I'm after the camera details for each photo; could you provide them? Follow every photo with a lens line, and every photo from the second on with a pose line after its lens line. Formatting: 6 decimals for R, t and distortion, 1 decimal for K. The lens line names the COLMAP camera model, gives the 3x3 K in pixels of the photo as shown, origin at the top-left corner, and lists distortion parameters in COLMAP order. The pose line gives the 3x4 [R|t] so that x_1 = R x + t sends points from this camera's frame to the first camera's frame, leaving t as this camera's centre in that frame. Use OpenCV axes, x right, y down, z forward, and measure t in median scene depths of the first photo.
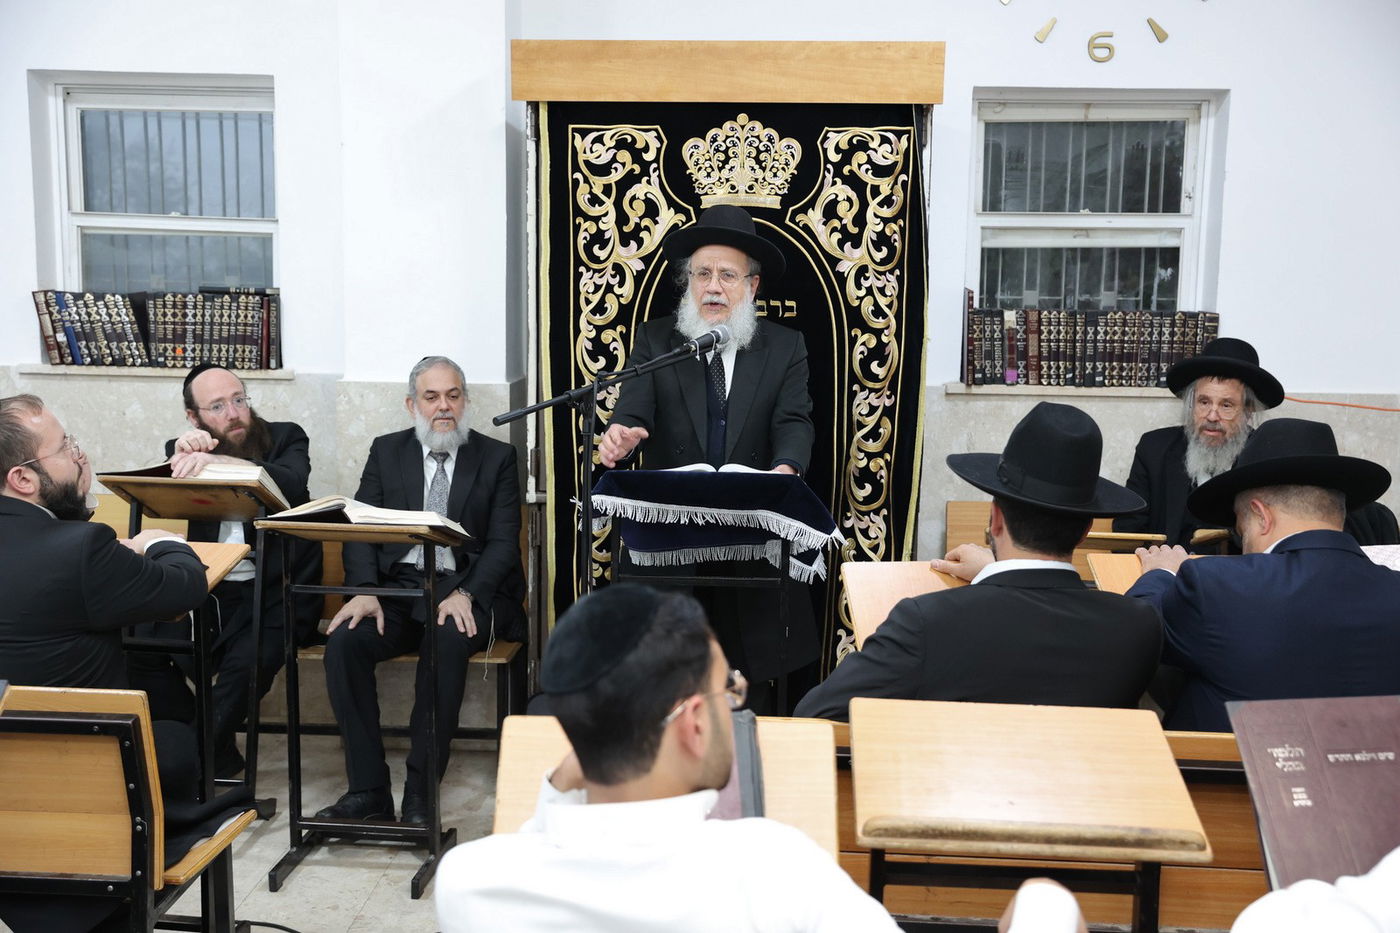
lens RADIAL K [[1504.7, 0, 682.4], [0, 1504.7, 461.4], [0, 0, 1]] dist [0.039414, 0.000000]
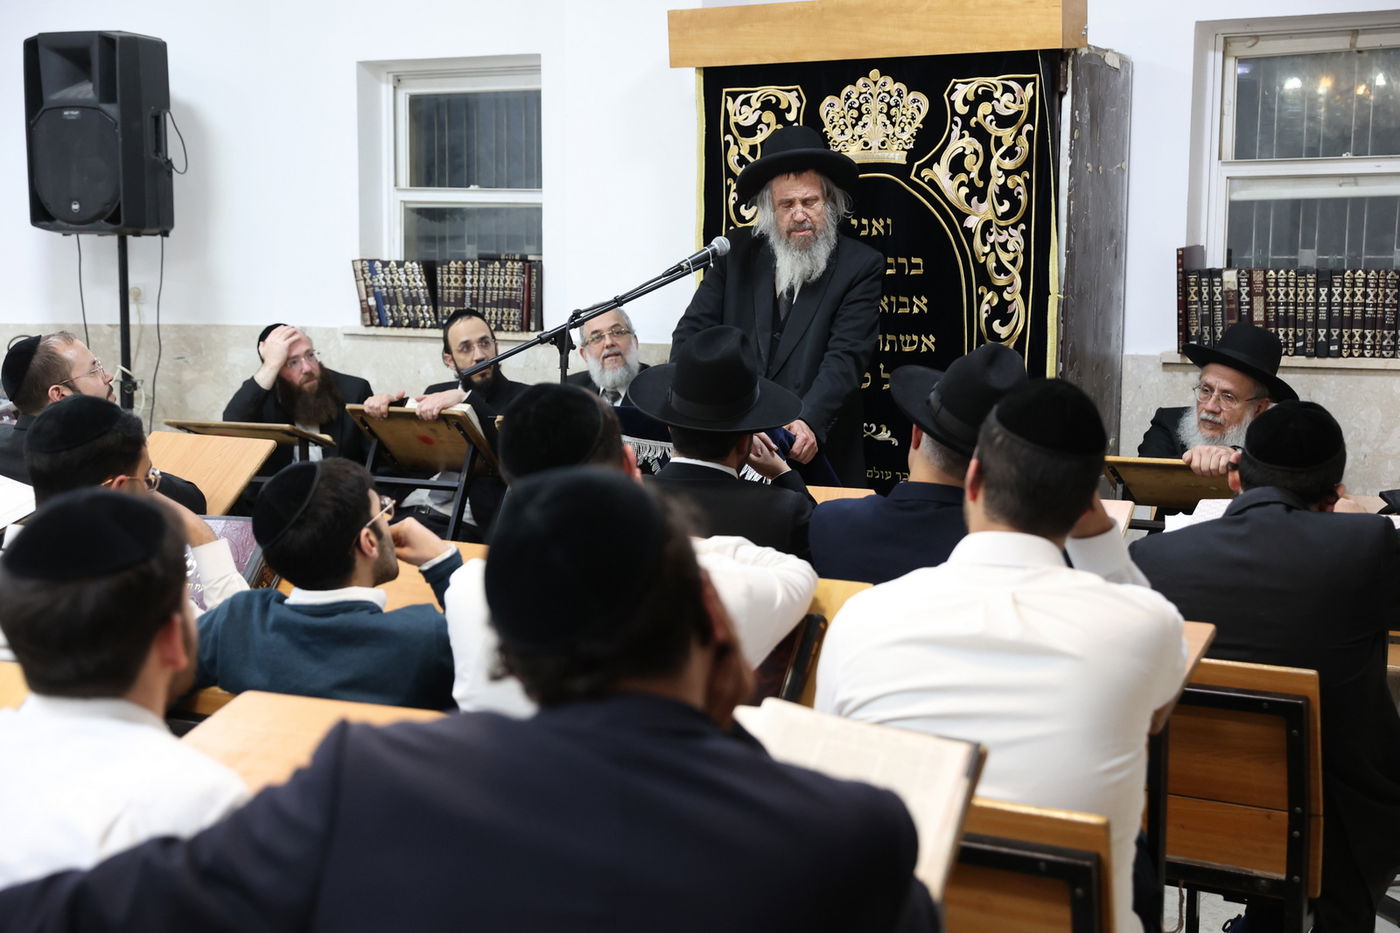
lens RADIAL K [[2028.7, 0, 690.6], [0, 2028.7, 455.9], [0, 0, 1]] dist [0.115599, 0.000000]
pose [[0.889151, 0.036515, -0.456154, 0.546371], [-0.052186, 0.998399, -0.021801, 0.058019], [0.454628, 0.043190, 0.889634, -0.234203]]
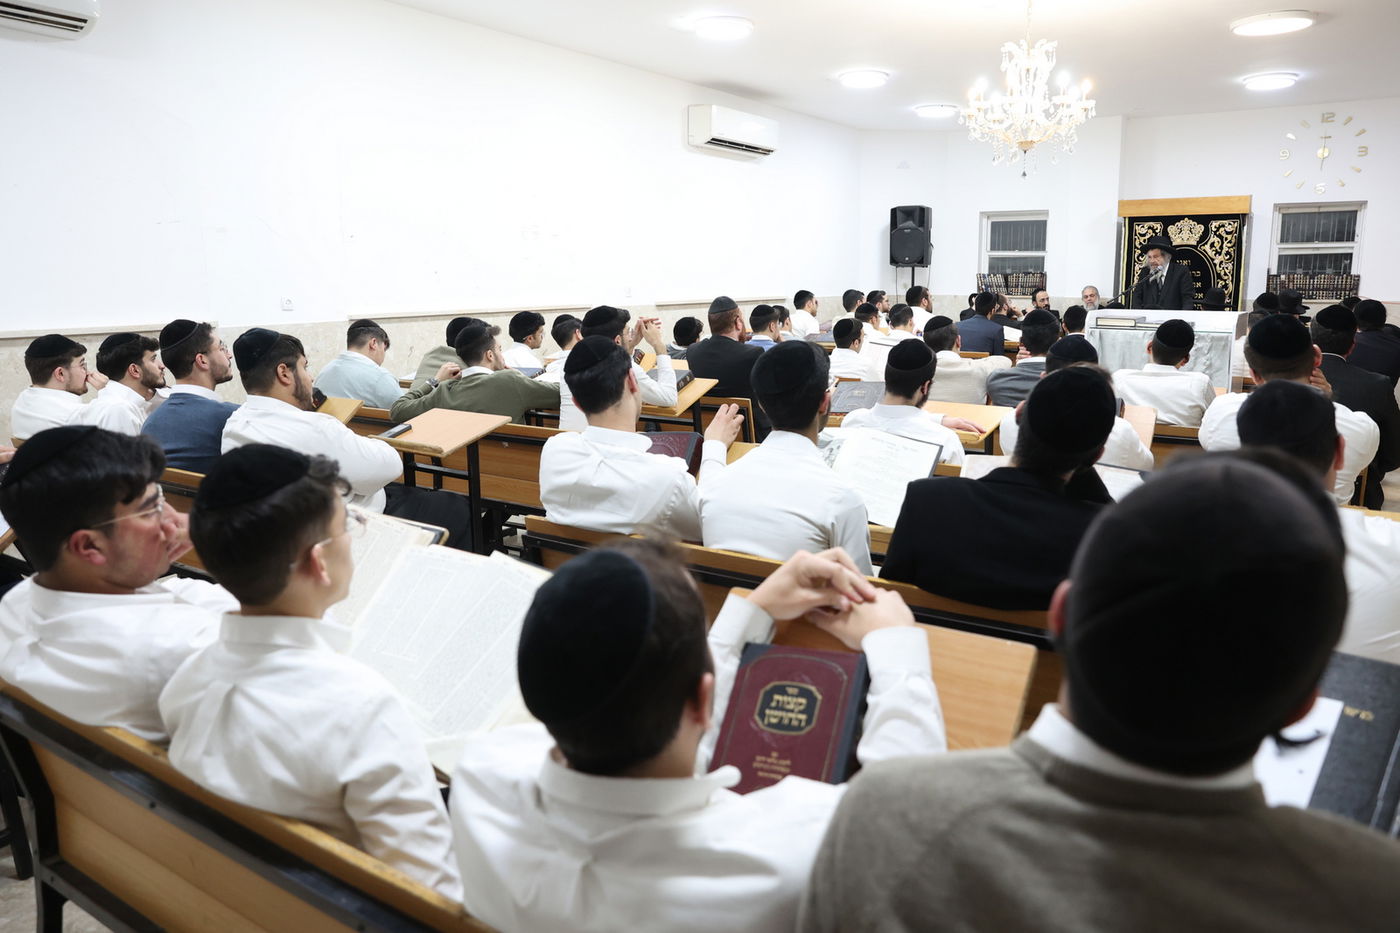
lens RADIAL K [[958.4, 0, 726.6], [0, 958.4, 459.7], [0, 0, 1]] dist [-0.072446, 0.041295]
pose [[0.857030, 0.075845, -0.509654, 0.277799], [-0.043698, 0.996242, 0.074776, 0.209899], [0.513411, -0.041814, 0.857124, -1.429615]]
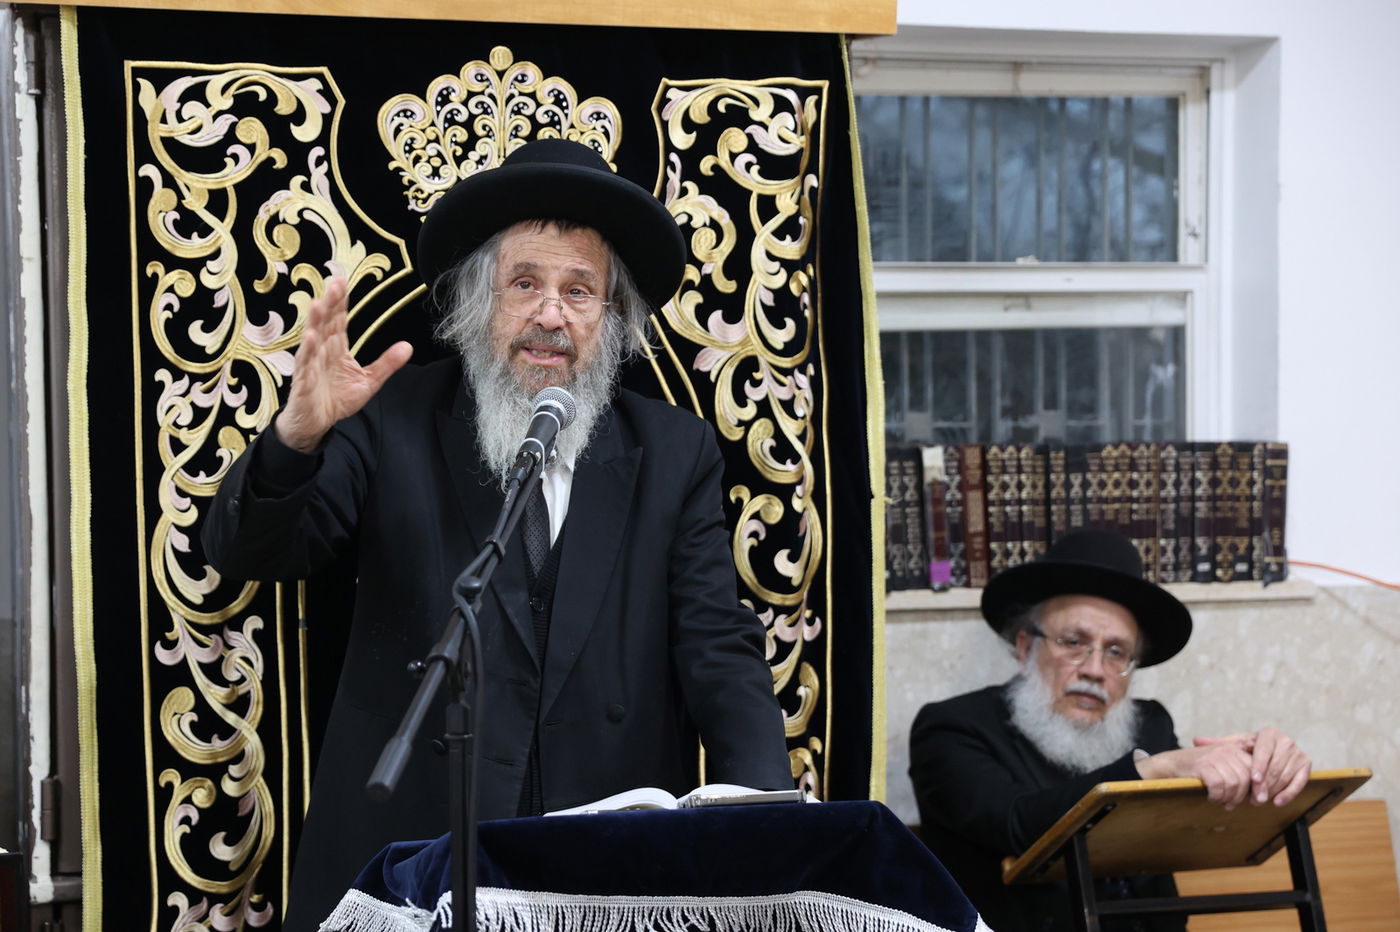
lens RADIAL K [[2542.5, 0, 619.6], [0, 2542.5, 480.0], [0, 0, 1]] dist [0.157069, 0.000000]
pose [[0.946564, -0.030244, 0.321095, -0.186461], [0.063722, 0.993505, -0.094270, -0.014600], [-0.316159, 0.109694, 0.942343, 0.234803]]
